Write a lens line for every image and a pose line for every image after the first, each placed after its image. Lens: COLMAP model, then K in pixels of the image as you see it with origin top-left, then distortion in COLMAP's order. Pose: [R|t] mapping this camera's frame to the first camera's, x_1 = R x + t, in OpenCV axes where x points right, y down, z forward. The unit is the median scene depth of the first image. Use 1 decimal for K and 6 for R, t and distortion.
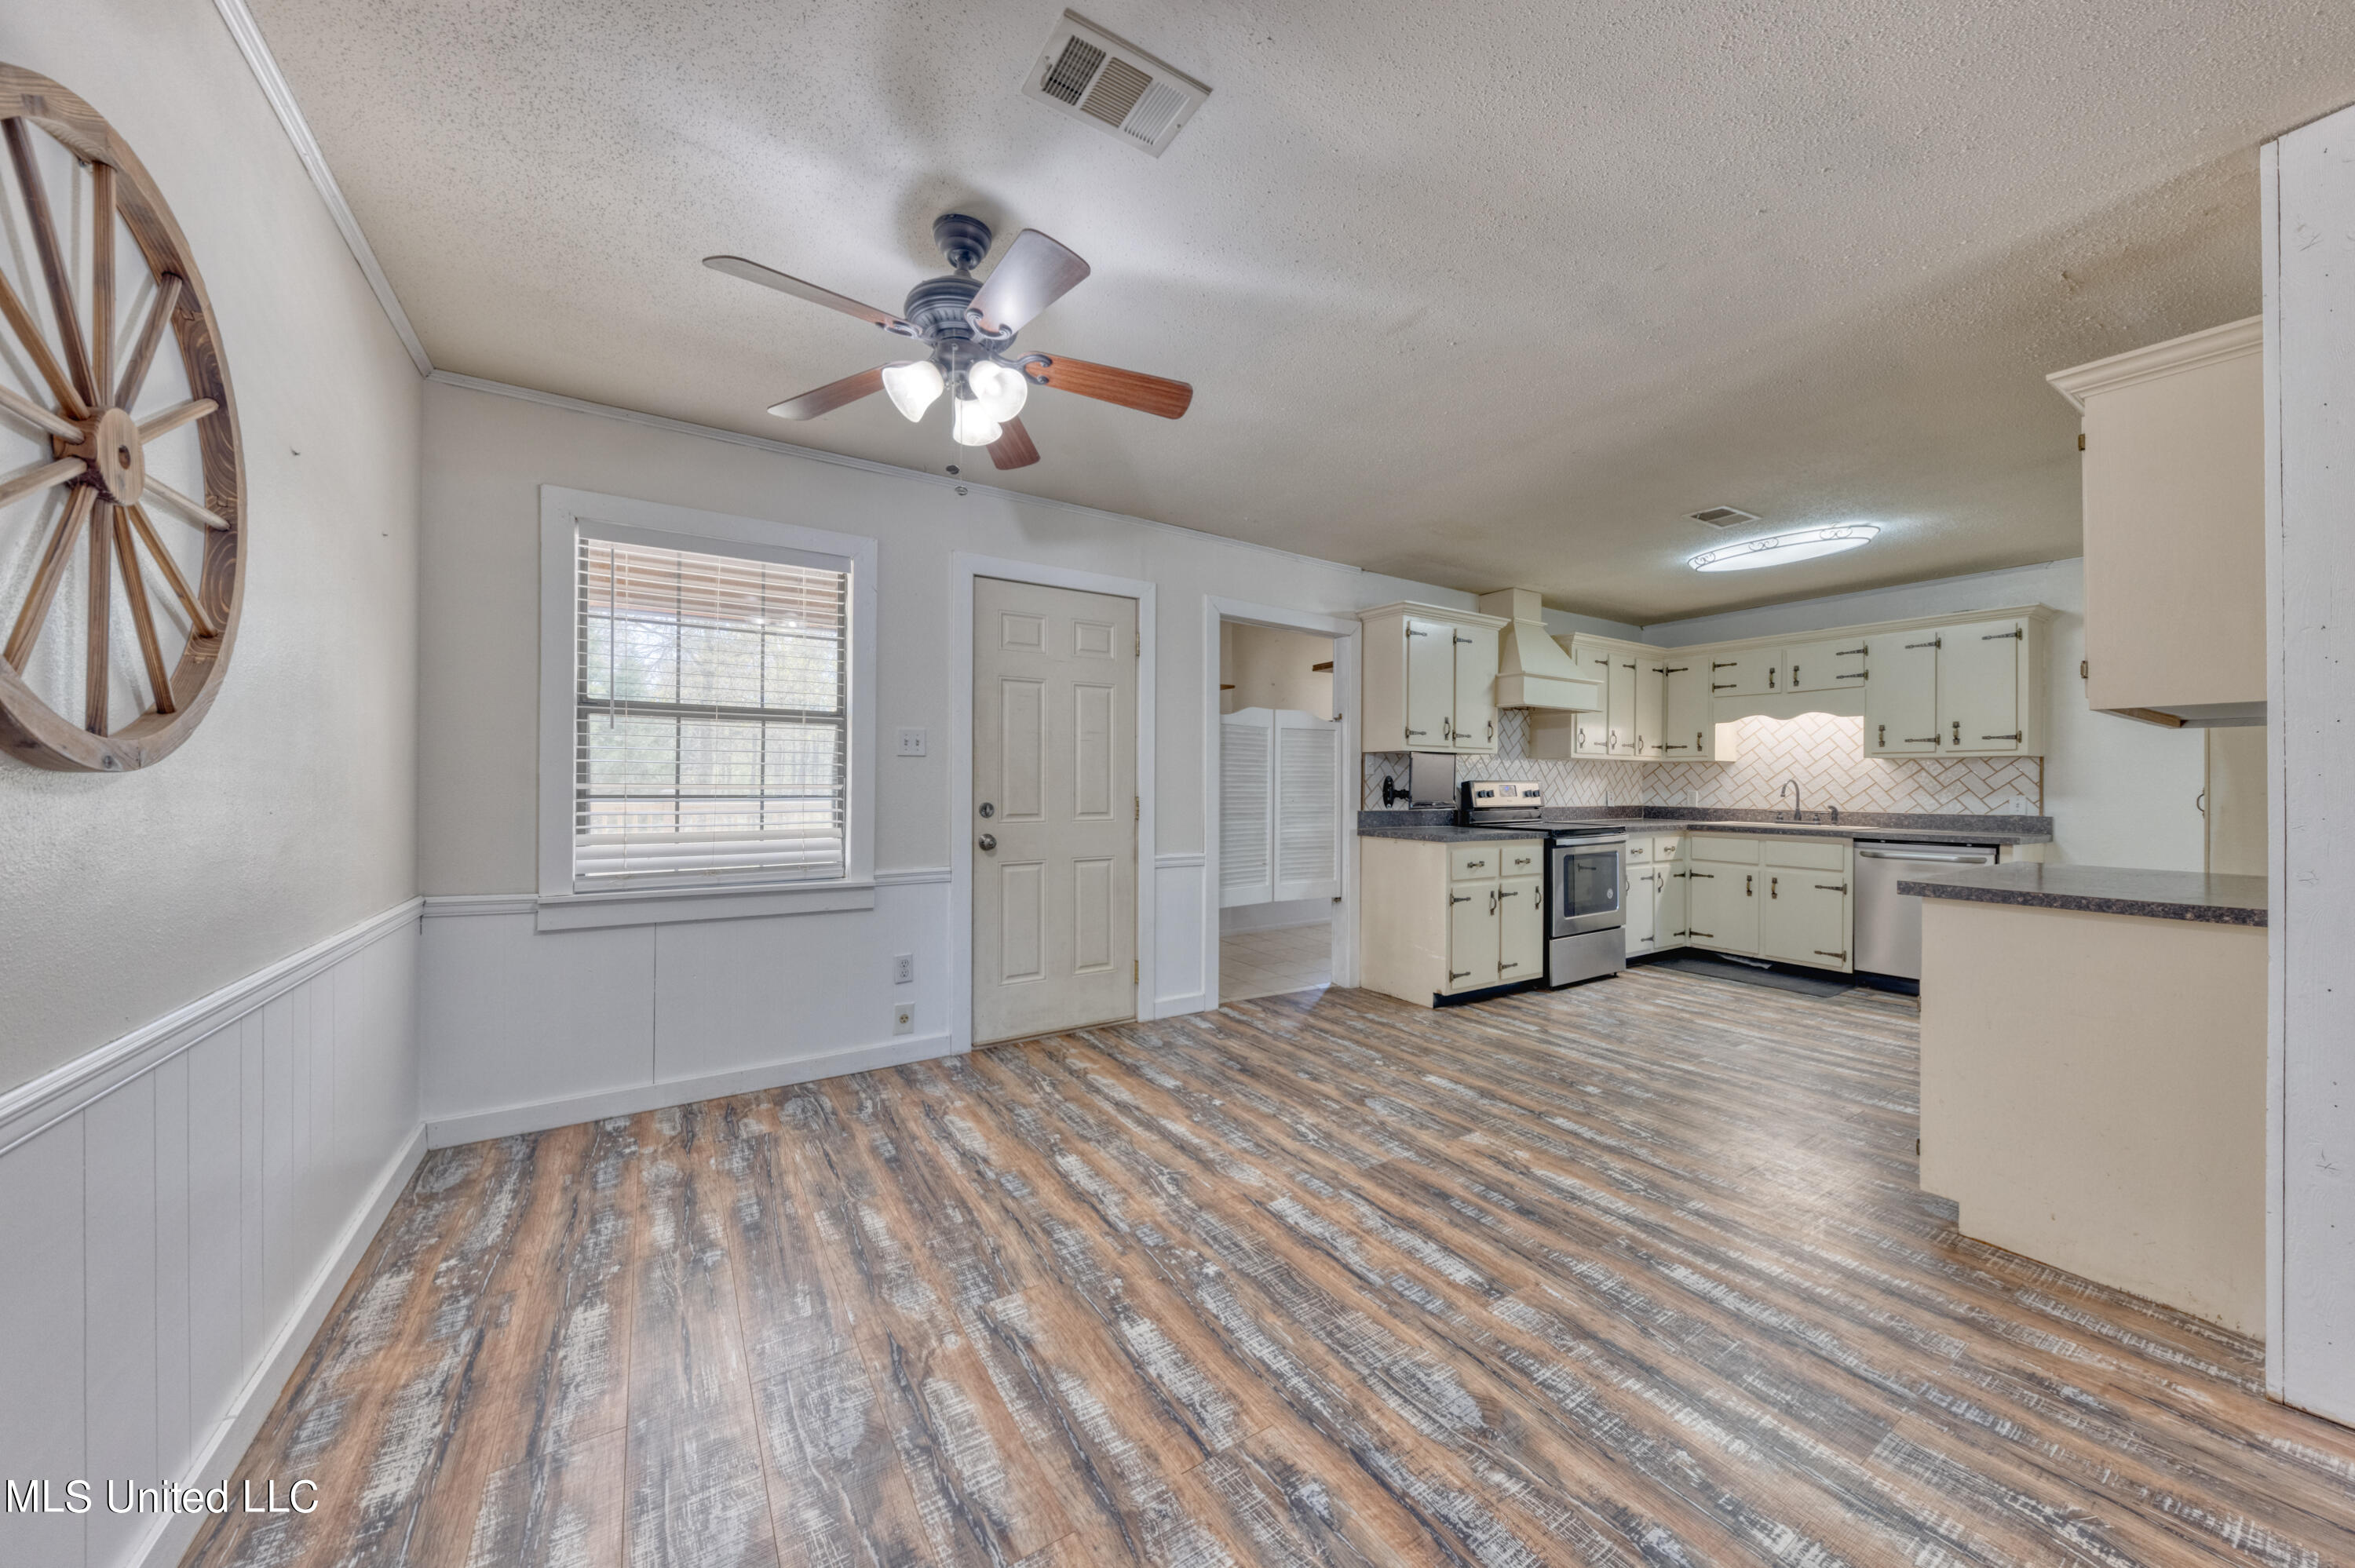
lens RADIAL K [[812.3, 0, 1180.6], [0, 812.3, 781.4], [0, 0, 1]] dist [0.007198, -0.000146]
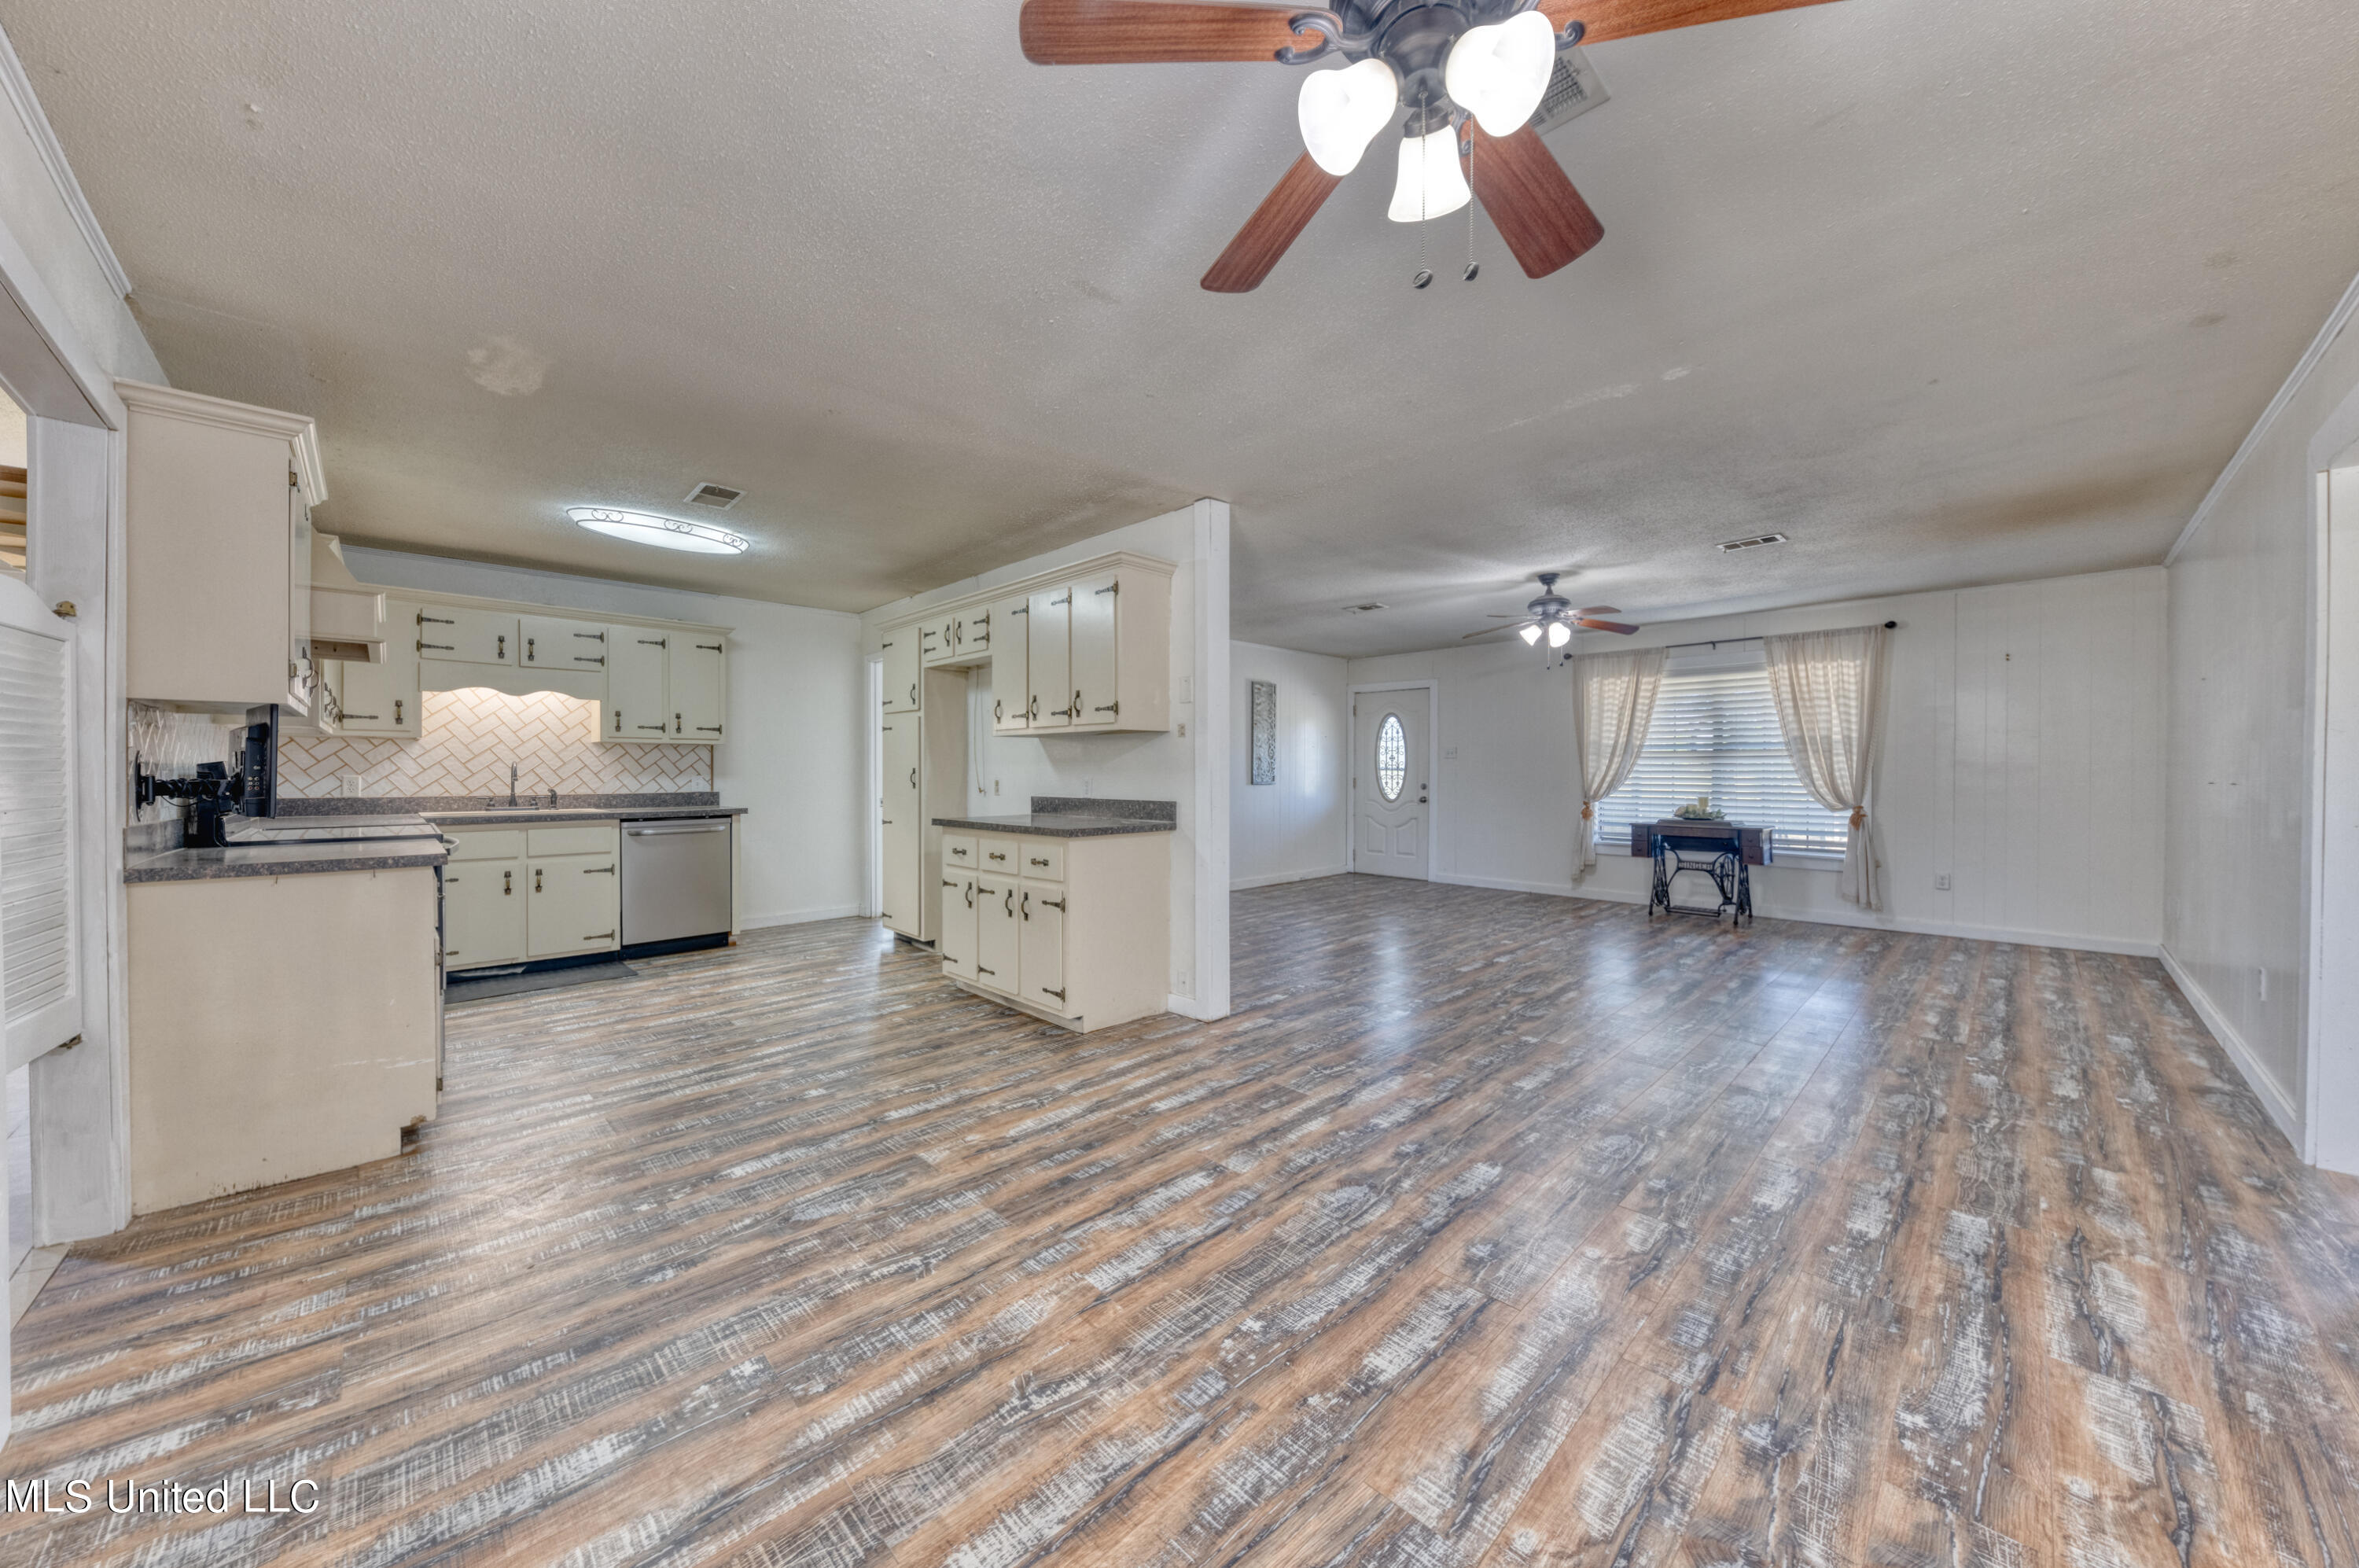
lens RADIAL K [[808.8, 0, 1176.3], [0, 808.8, 776.4], [0, 0, 1]] dist [0.007665, -0.005772]
pose [[-0.197072, -0.012847, 0.980305, -0.345732], [-0.004700, 0.999915, 0.012160, -0.000465], [-0.980378, -0.002211, -0.197116, 0.545991]]
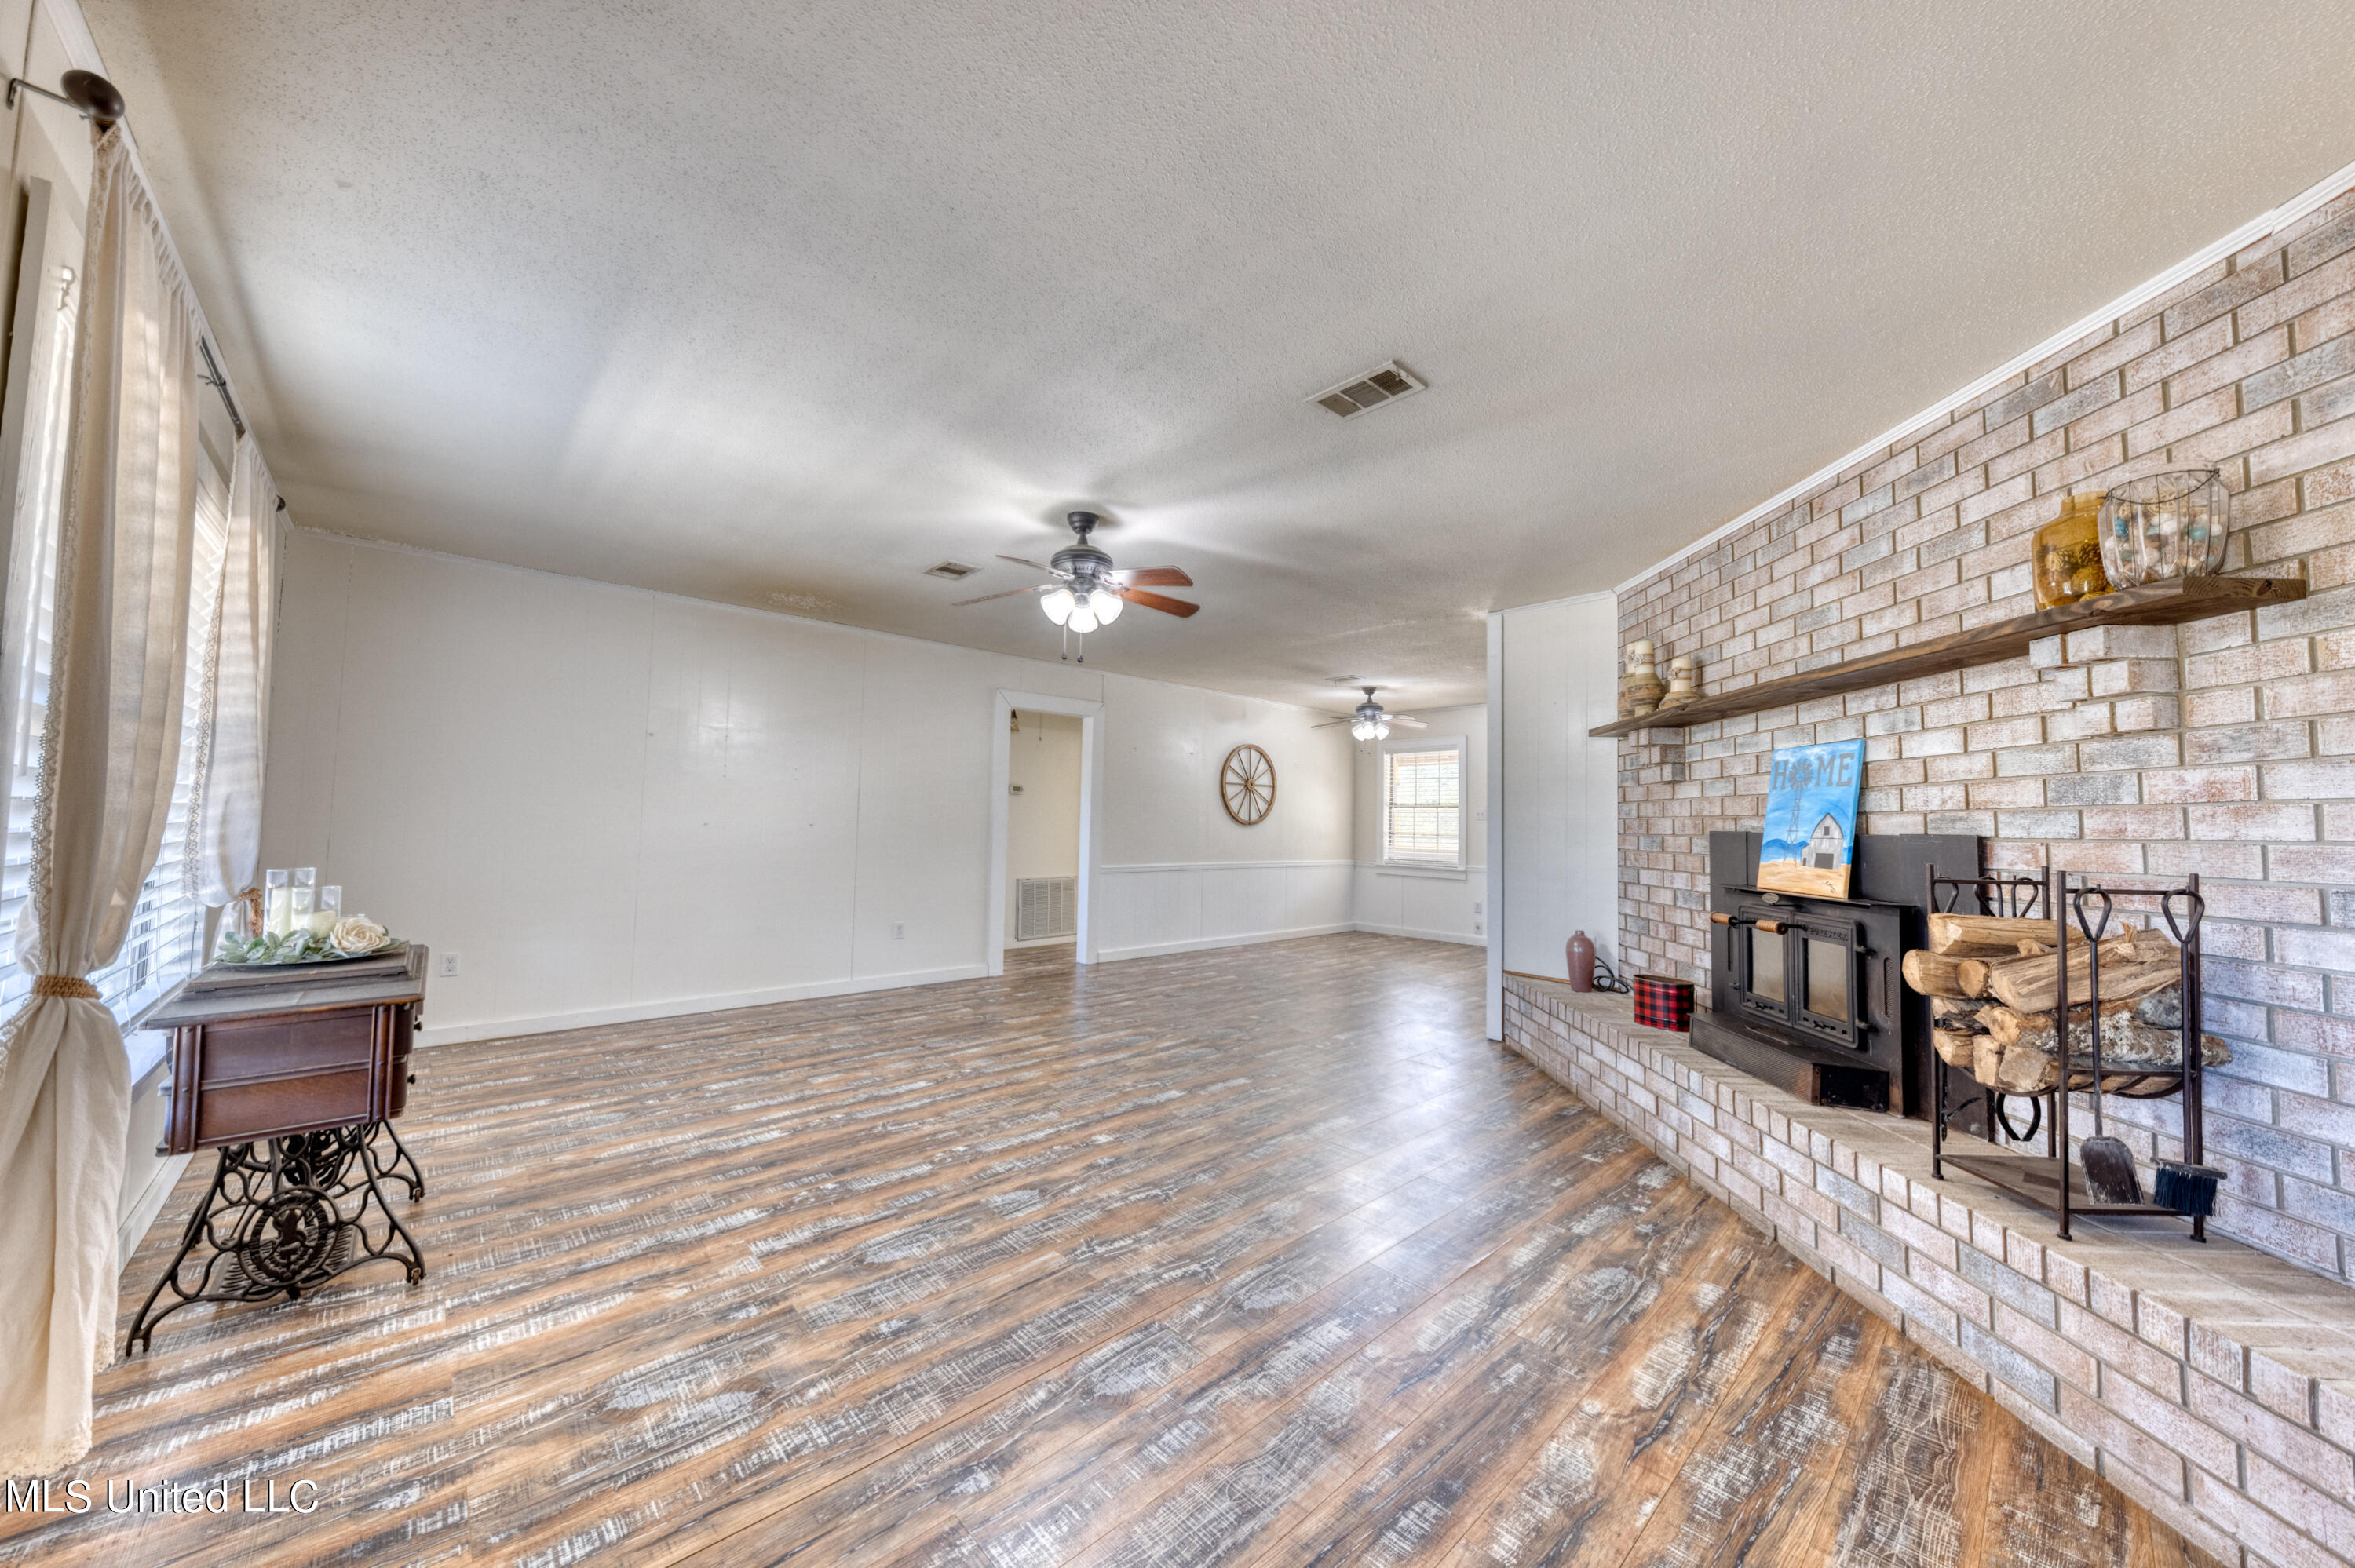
lens RADIAL K [[834.2, 0, 1169.0], [0, 834.2, 778.6], [0, 0, 1]] dist [0.007666, -0.006353]
pose [[0.173664, -0.054971, -0.983270, 1.464605], [-0.017166, 0.998120, -0.058833, 0.006293], [0.984655, 0.027096, 0.172394, -0.262950]]
